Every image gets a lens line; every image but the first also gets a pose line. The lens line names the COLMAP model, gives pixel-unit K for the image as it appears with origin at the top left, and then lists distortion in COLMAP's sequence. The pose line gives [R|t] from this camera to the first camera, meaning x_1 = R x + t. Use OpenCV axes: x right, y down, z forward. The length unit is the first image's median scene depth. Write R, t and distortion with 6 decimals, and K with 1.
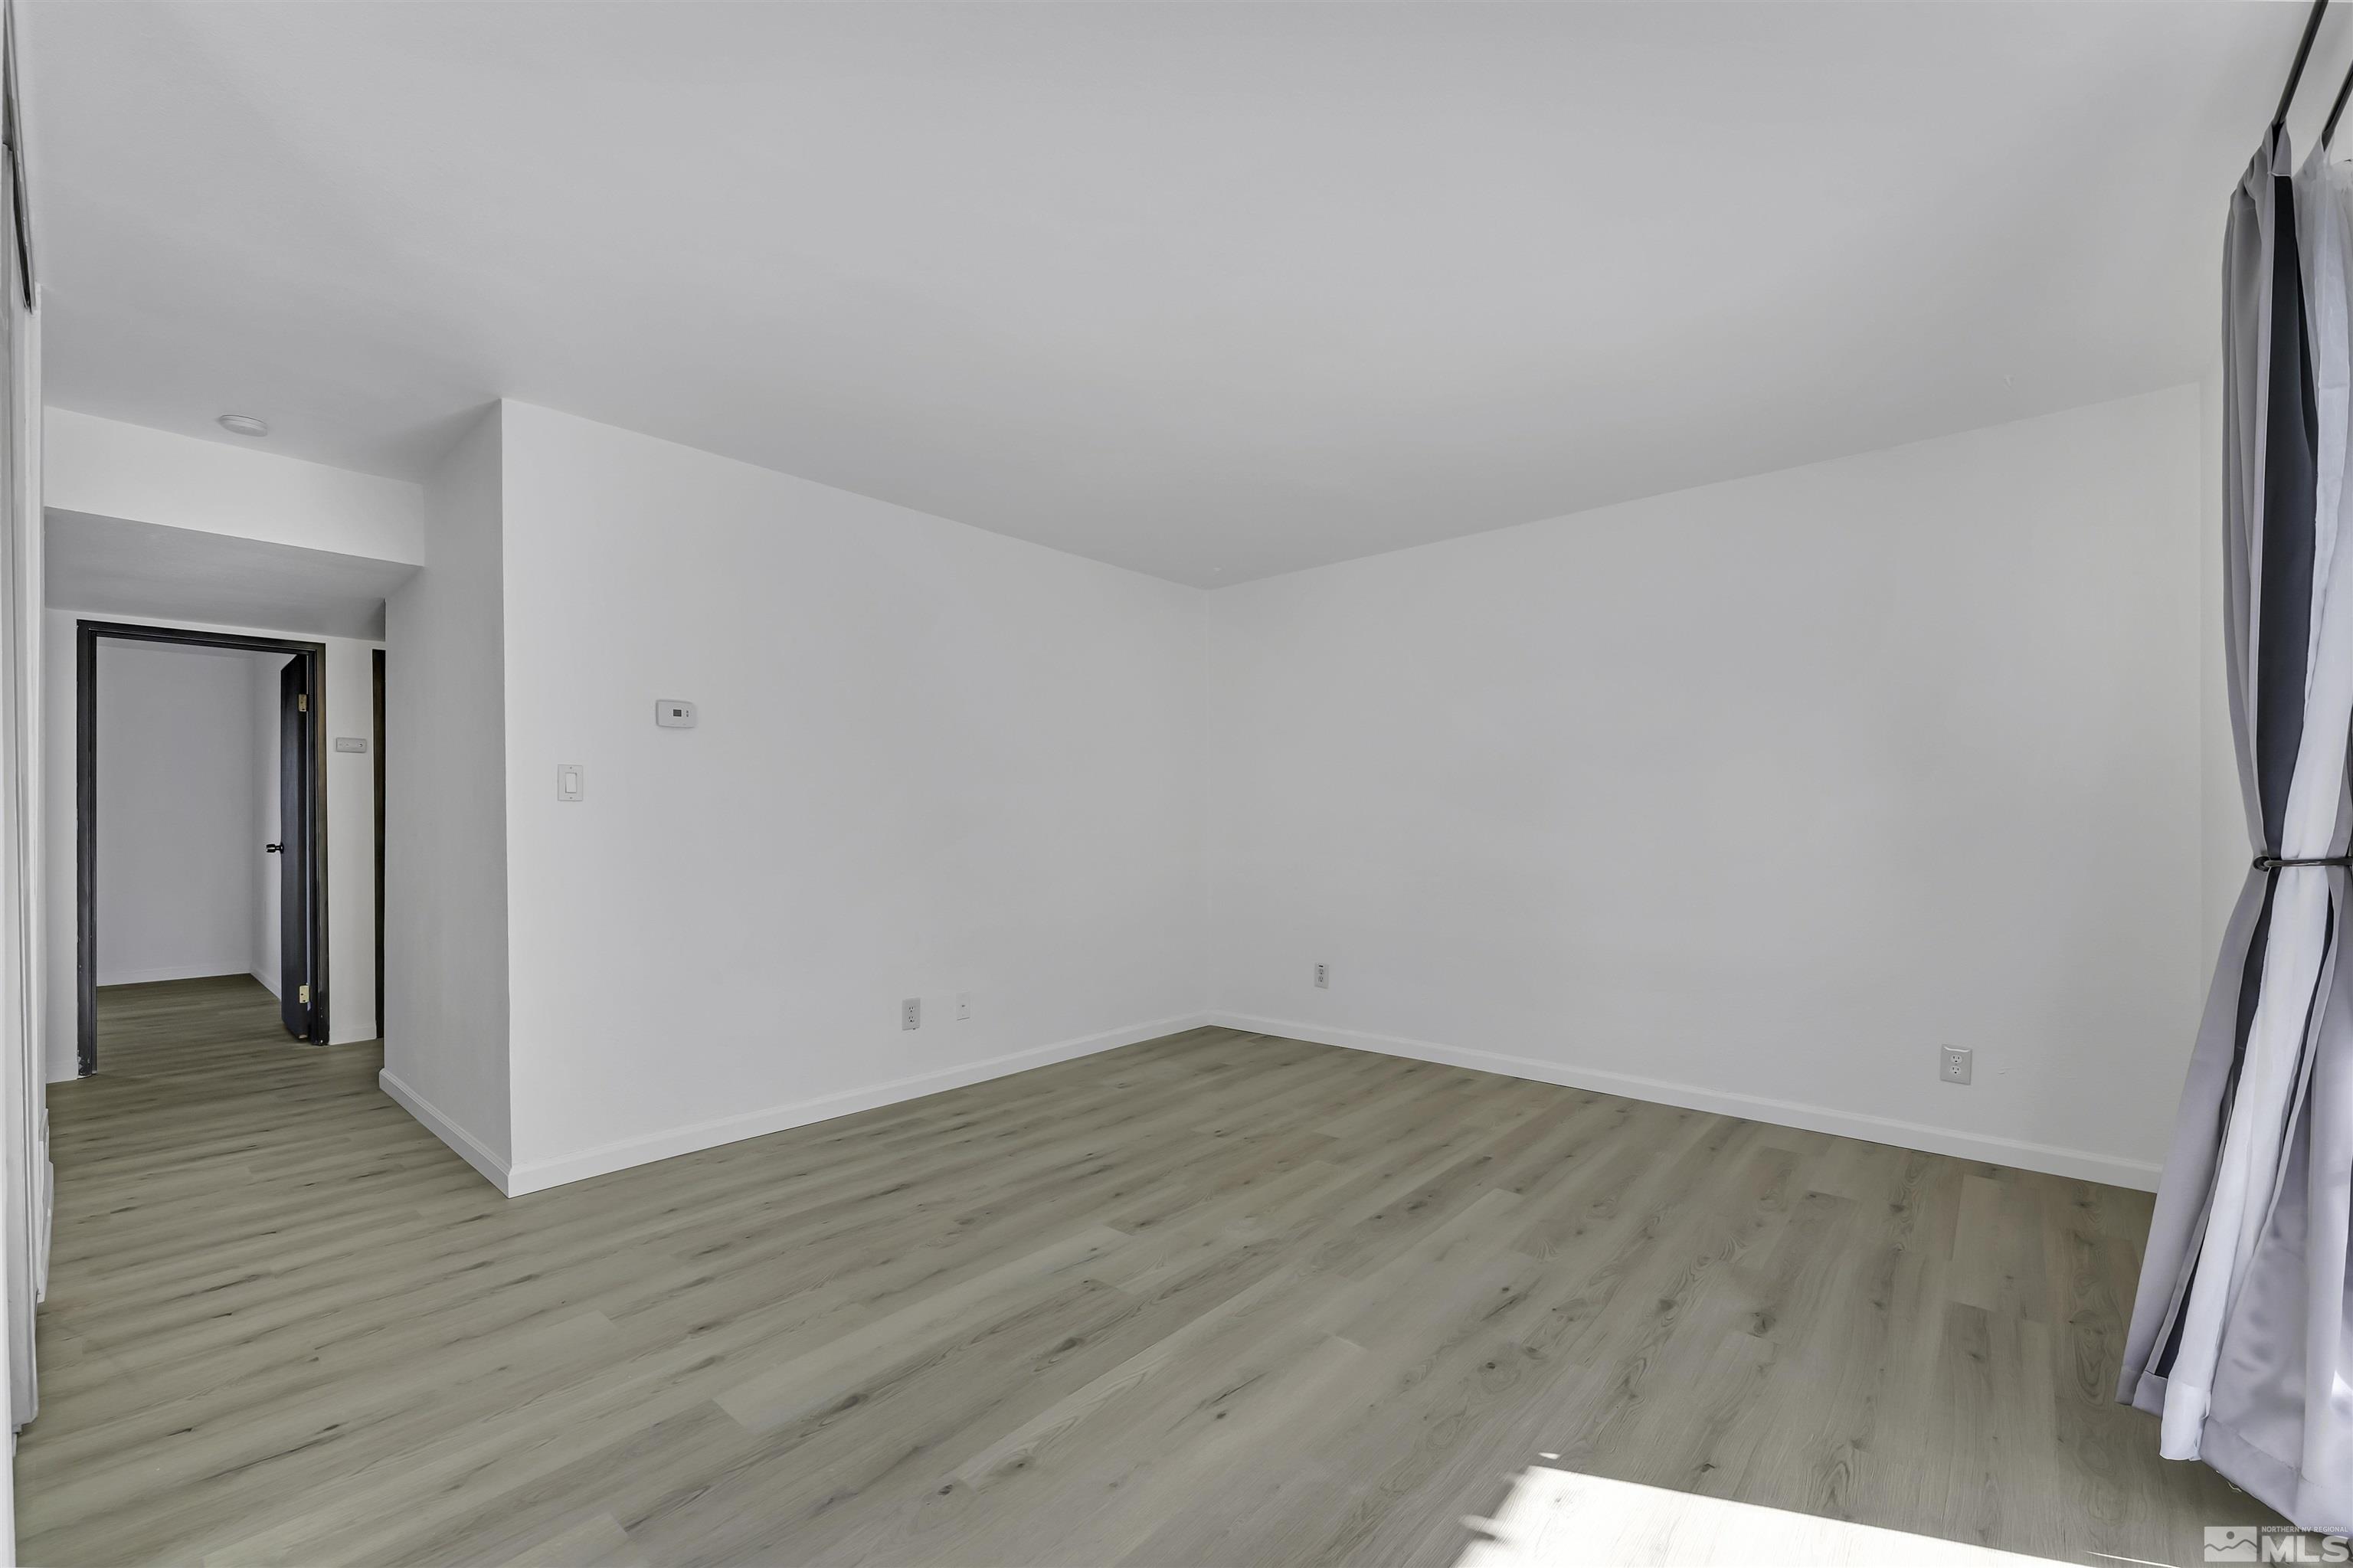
lens RADIAL K [[965.9, 0, 1169.5], [0, 965.9, 825.8], [0, 0, 1]] dist [0.001615, 0.000338]
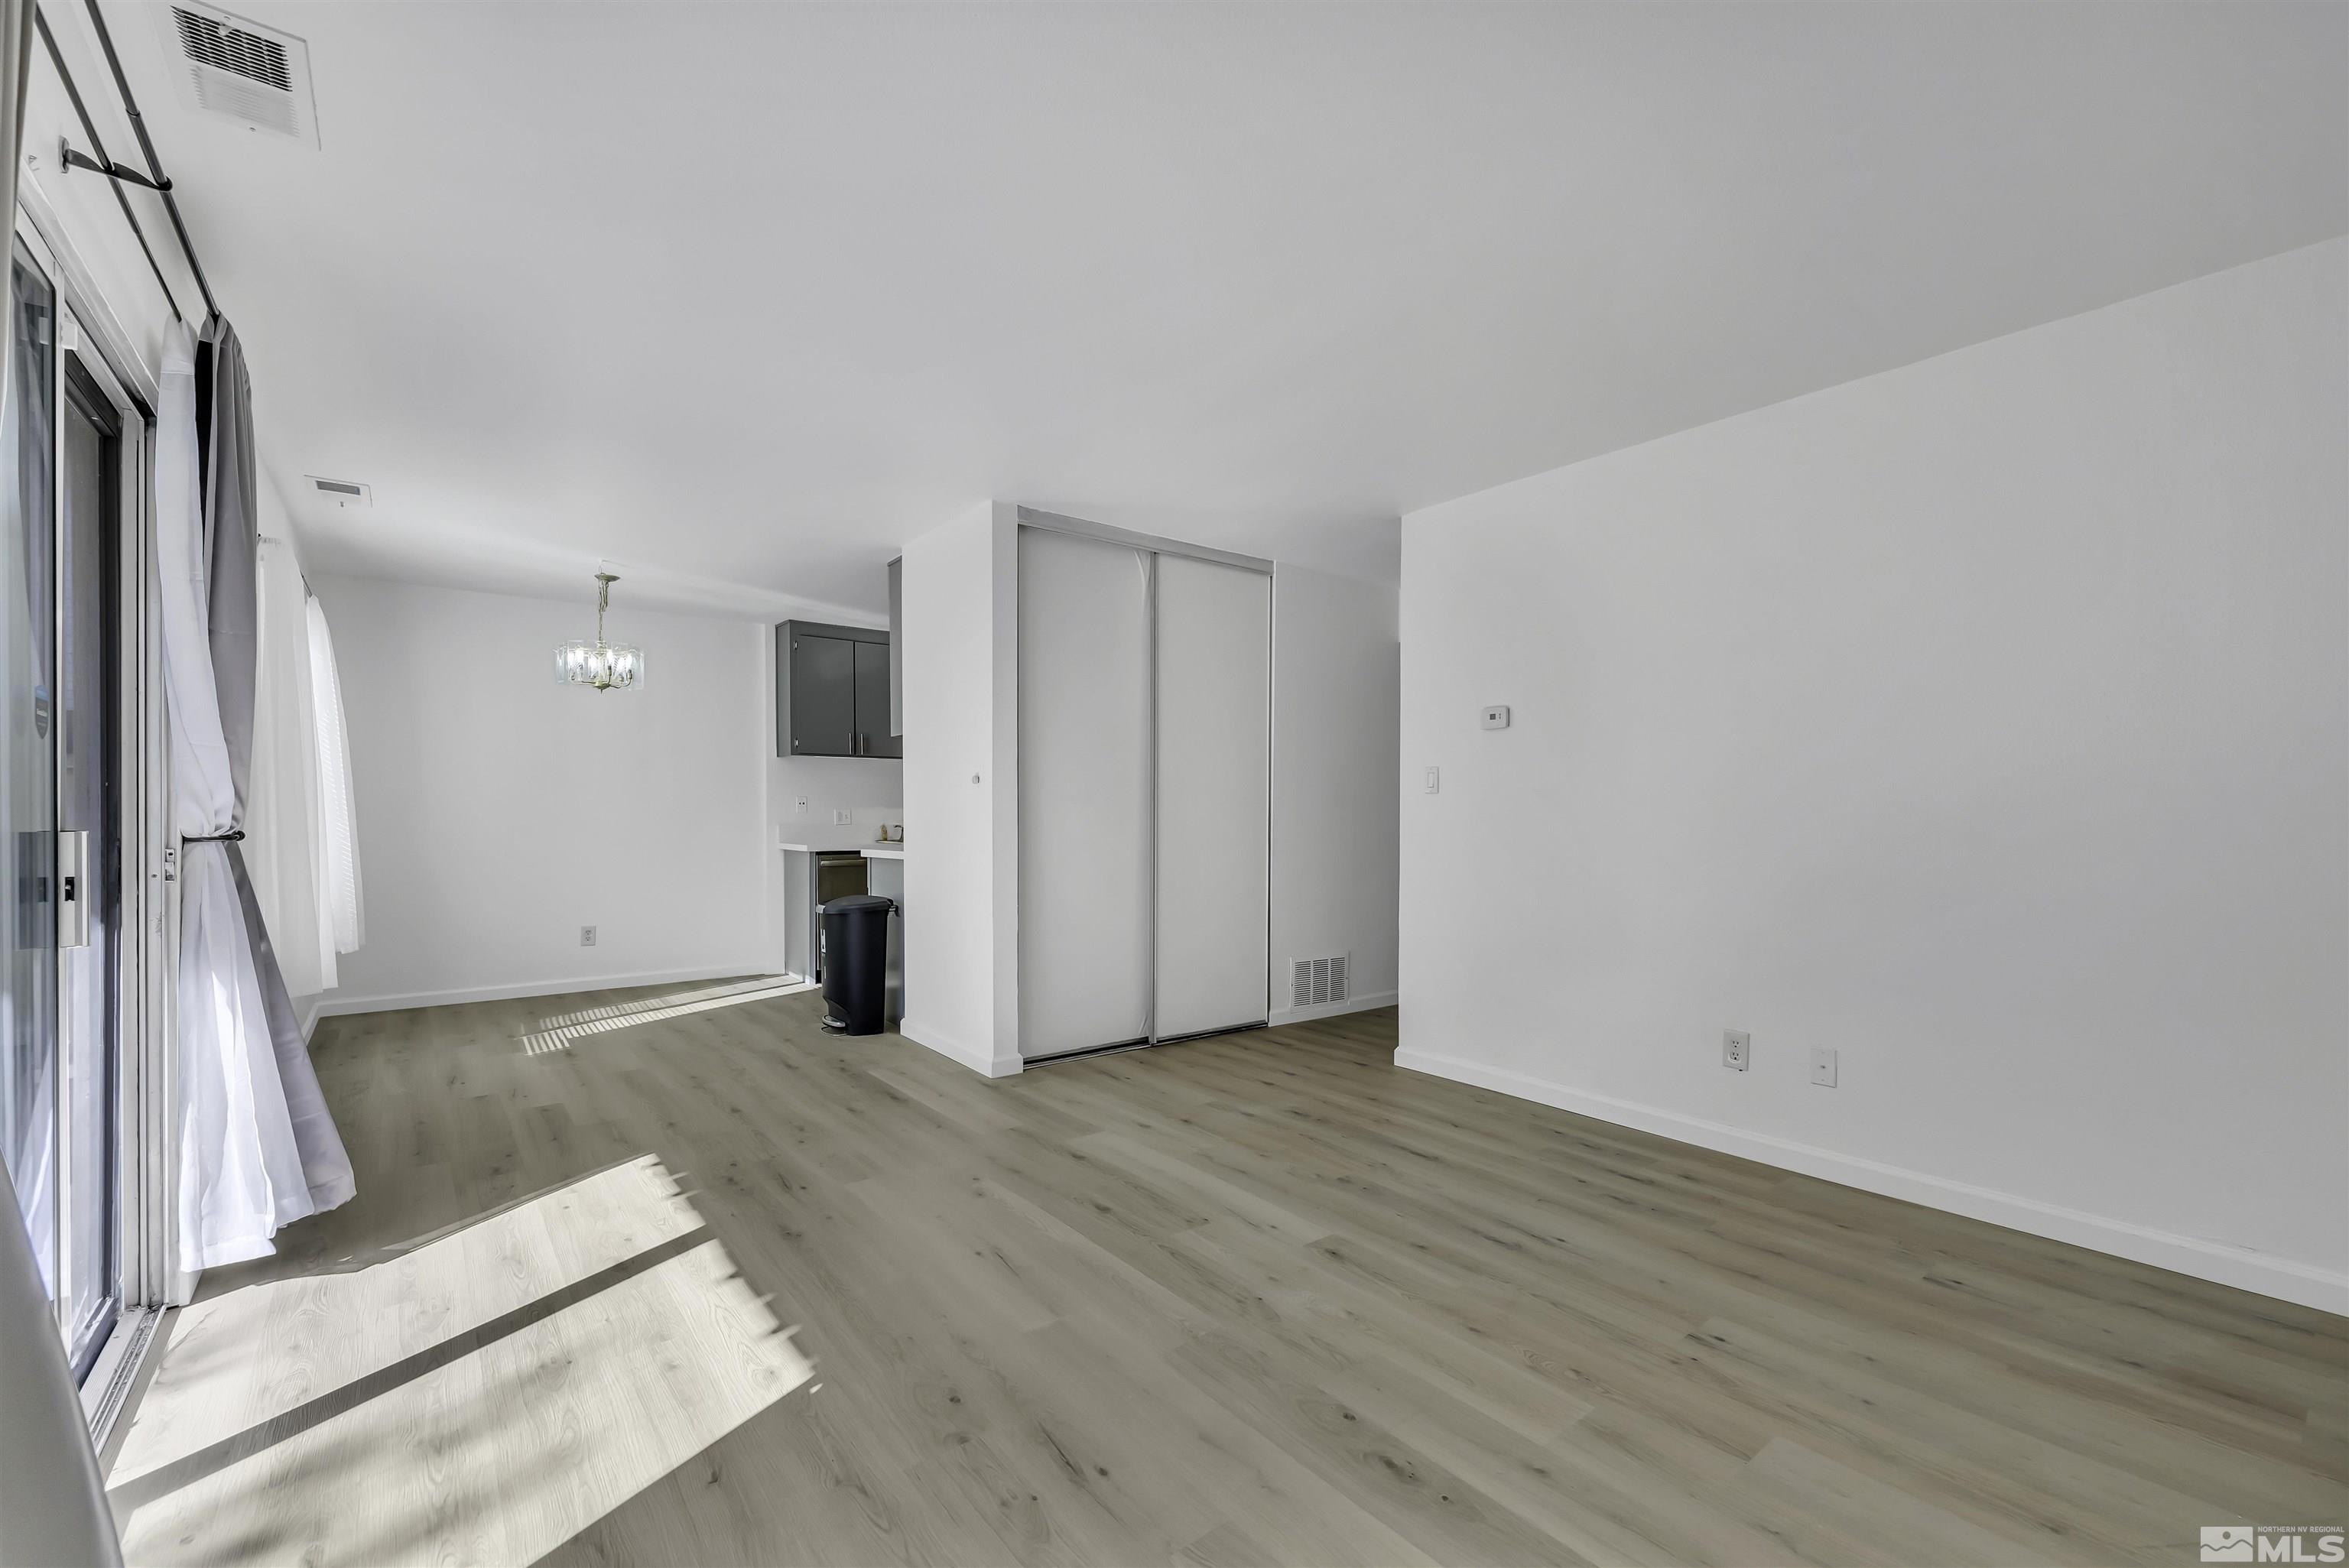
lens RADIAL K [[964.1, 0, 1175.2], [0, 964.1, 822.9], [0, 0, 1]] dist [0.001615, 0.000338]
pose [[-0.173241, 0.015226, -0.984762, 0.839575], [-0.005887, 0.999847, 0.016495, -0.004352], [0.984862, 0.008655, -0.173125, 0.958614]]
